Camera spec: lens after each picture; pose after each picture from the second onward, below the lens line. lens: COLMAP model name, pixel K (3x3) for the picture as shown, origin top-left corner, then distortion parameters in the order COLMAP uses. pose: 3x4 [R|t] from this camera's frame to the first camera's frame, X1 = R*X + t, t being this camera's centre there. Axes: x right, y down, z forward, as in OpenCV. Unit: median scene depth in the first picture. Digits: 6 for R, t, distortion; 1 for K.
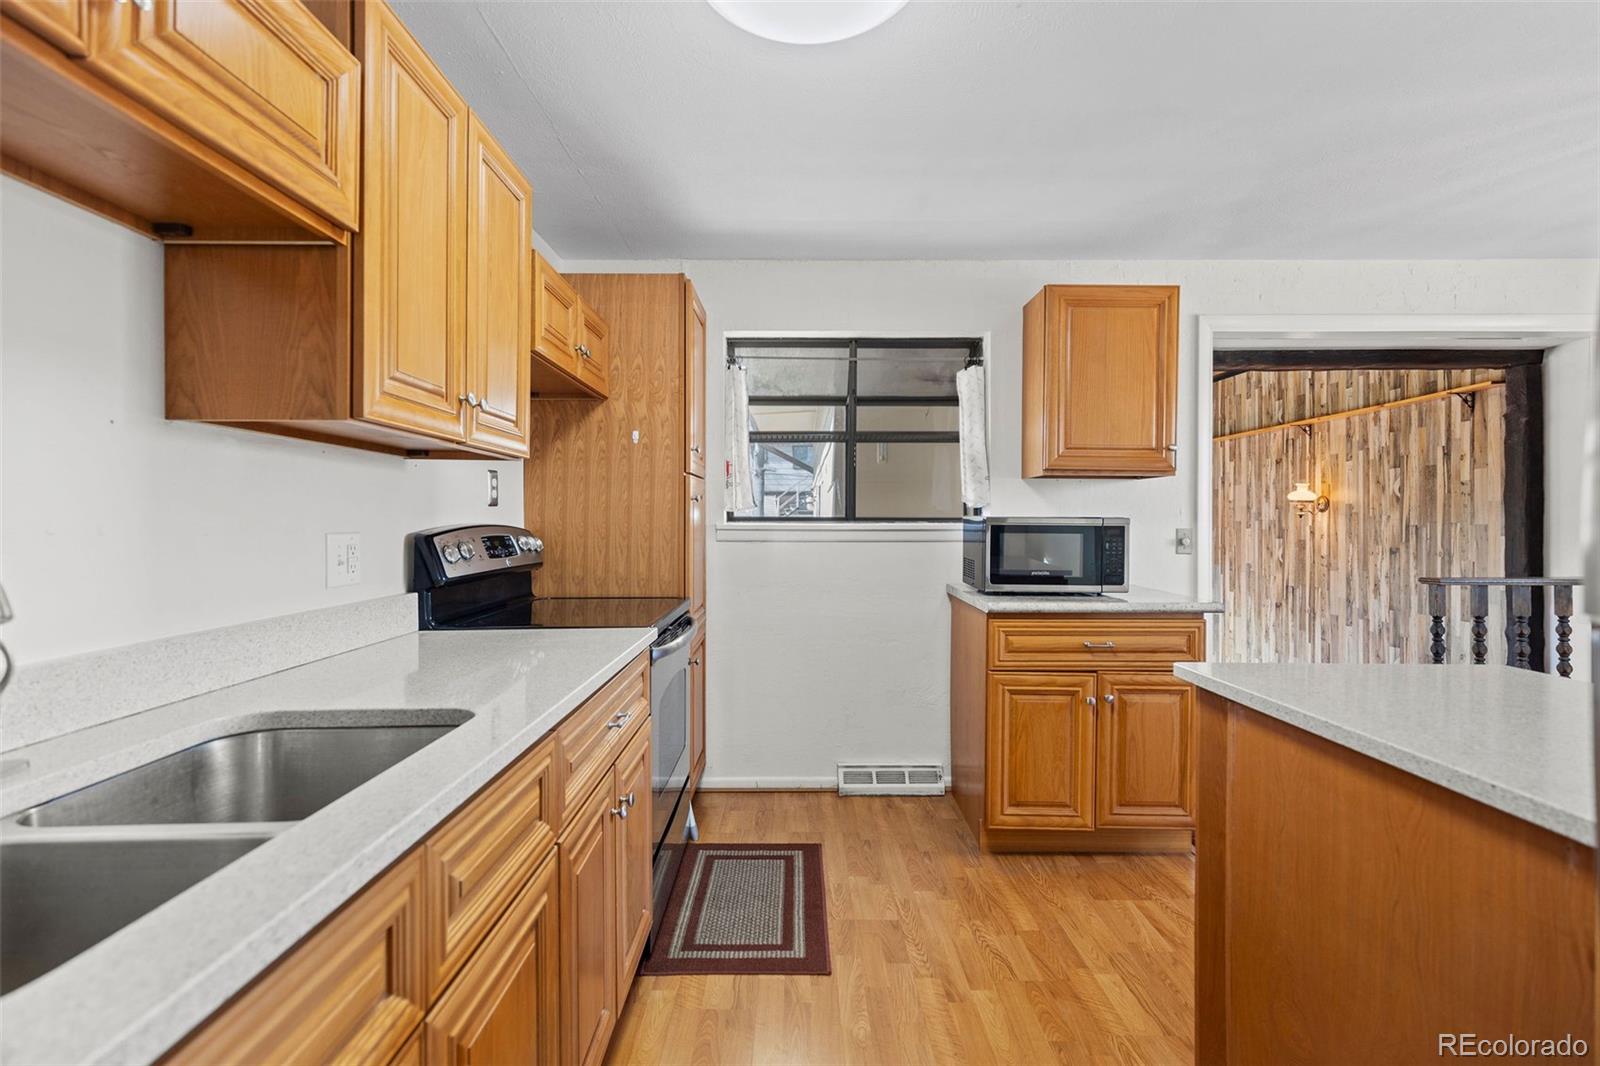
lens RADIAL K [[722.7, 0, 795.7], [0, 722.7, 520.5], [0, 0, 1]] dist [-0.016621, -0.000796]
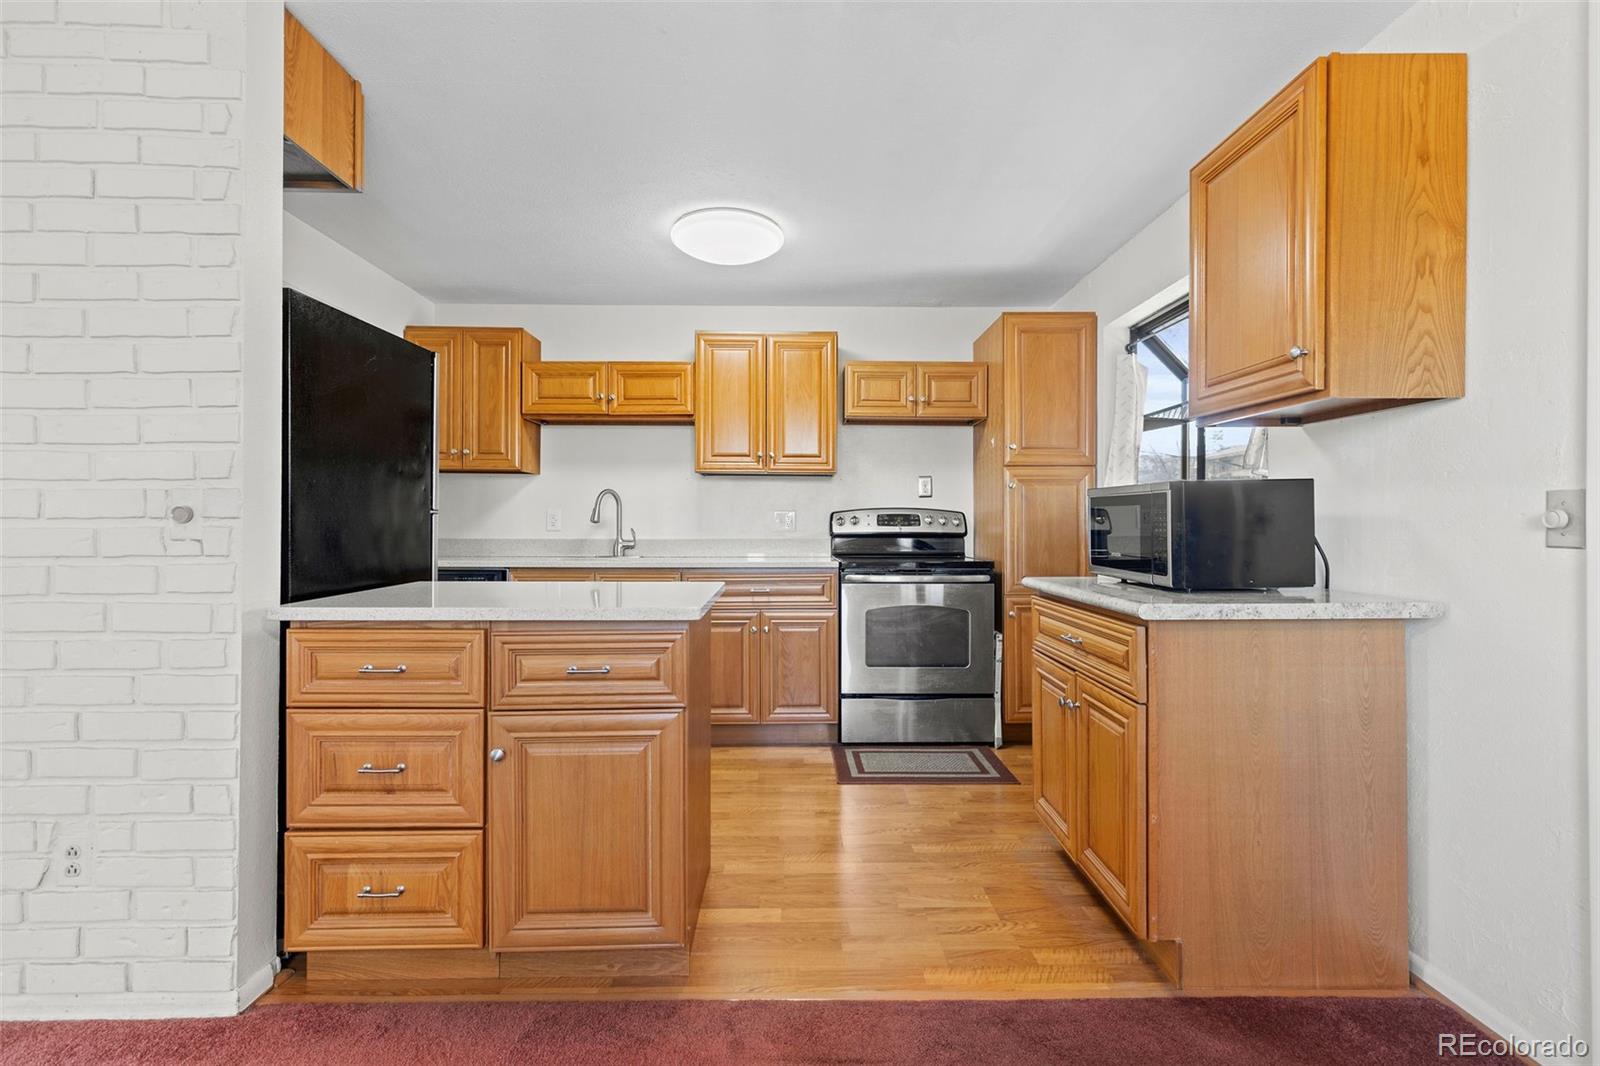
lens RADIAL K [[722.7, 0, 796.7], [0, 722.7, 527.8], [0, 0, 1]] dist [-0.016621, -0.000796]
pose [[0.007824, 0.002627, -0.999966, 1.400206], [-0.003483, 0.999991, 0.002599, 0.051824], [0.999963, 0.003463, 0.007833, 0.759796]]
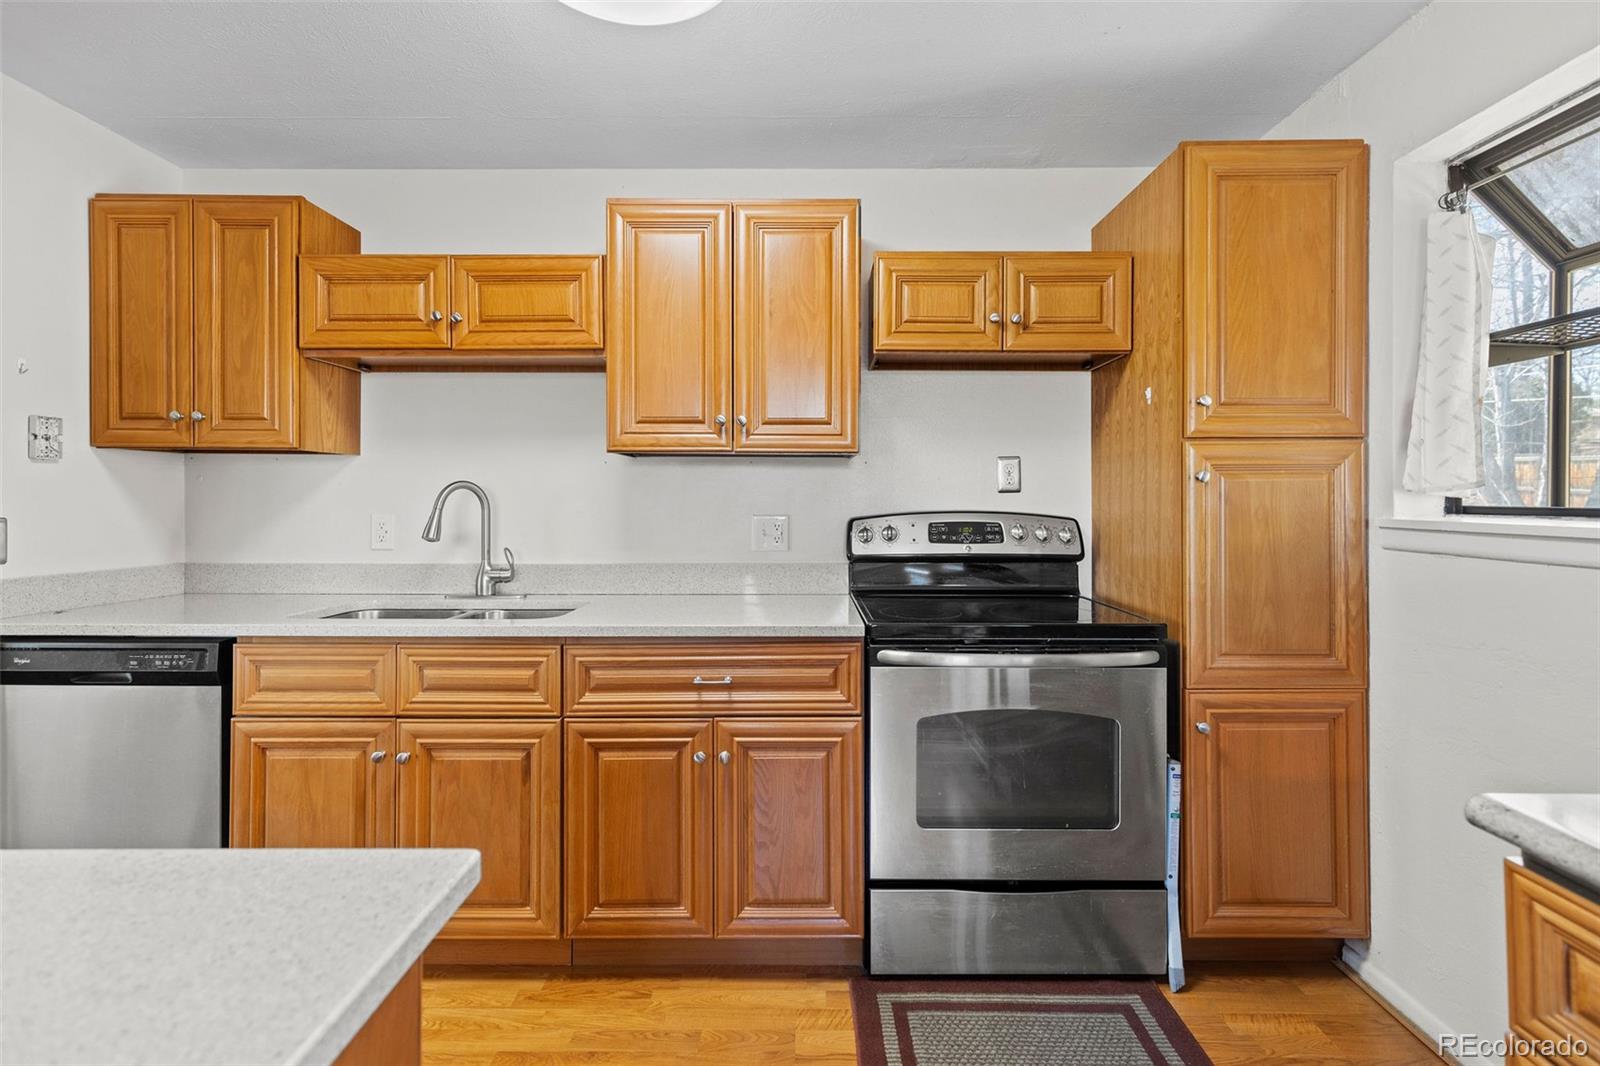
lens RADIAL K [[722.7, 0, 796.8], [0, 722.7, 503.6], [0, 0, 1]] dist [-0.016621, -0.000796]
pose [[-0.011860, 0.004329, -0.999920, 0.634474], [-0.002849, 0.999986, 0.004363, -0.010383], [0.999926, 0.002900, -0.011848, 0.796691]]
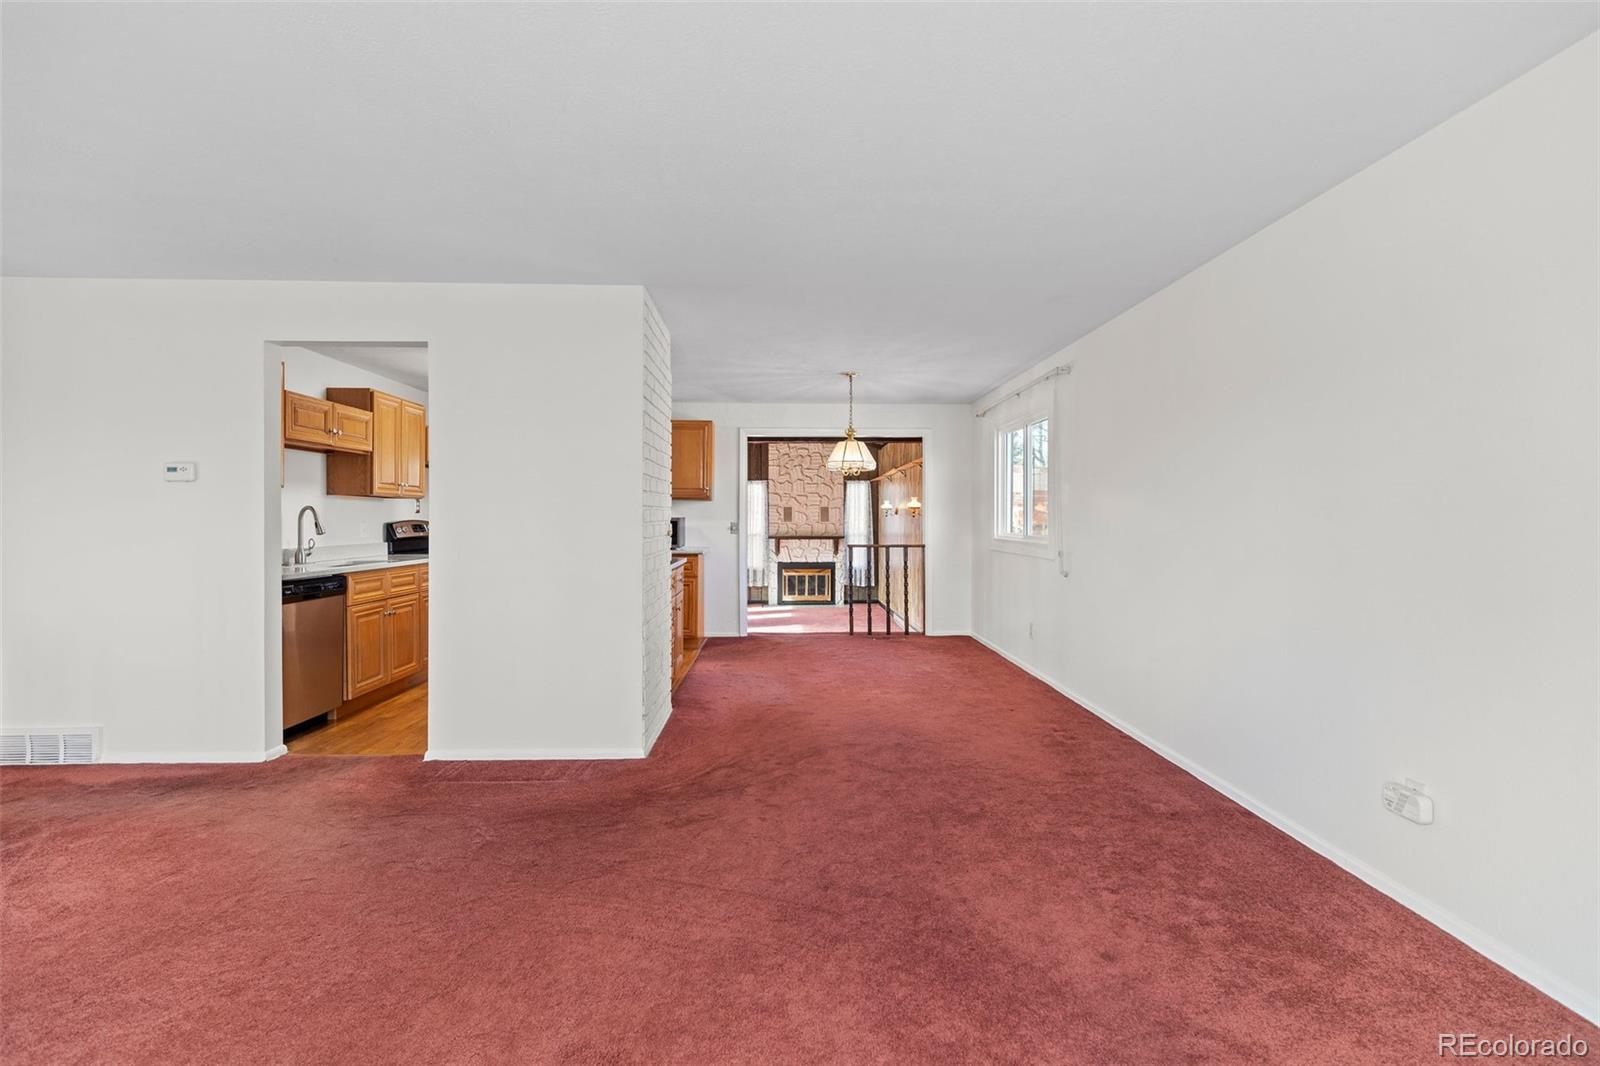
lens RADIAL K [[722.7, 0, 798.3], [0, 722.7, 527.4], [0, 0, 1]] dist [-0.016621, -0.000796]
pose [[0.999553, 0.001078, 0.029874, 0.967724], [-0.001387, 0.999946, 0.010341, 0.003445], [-0.029861, -0.010378, 0.999500, -1.805068]]
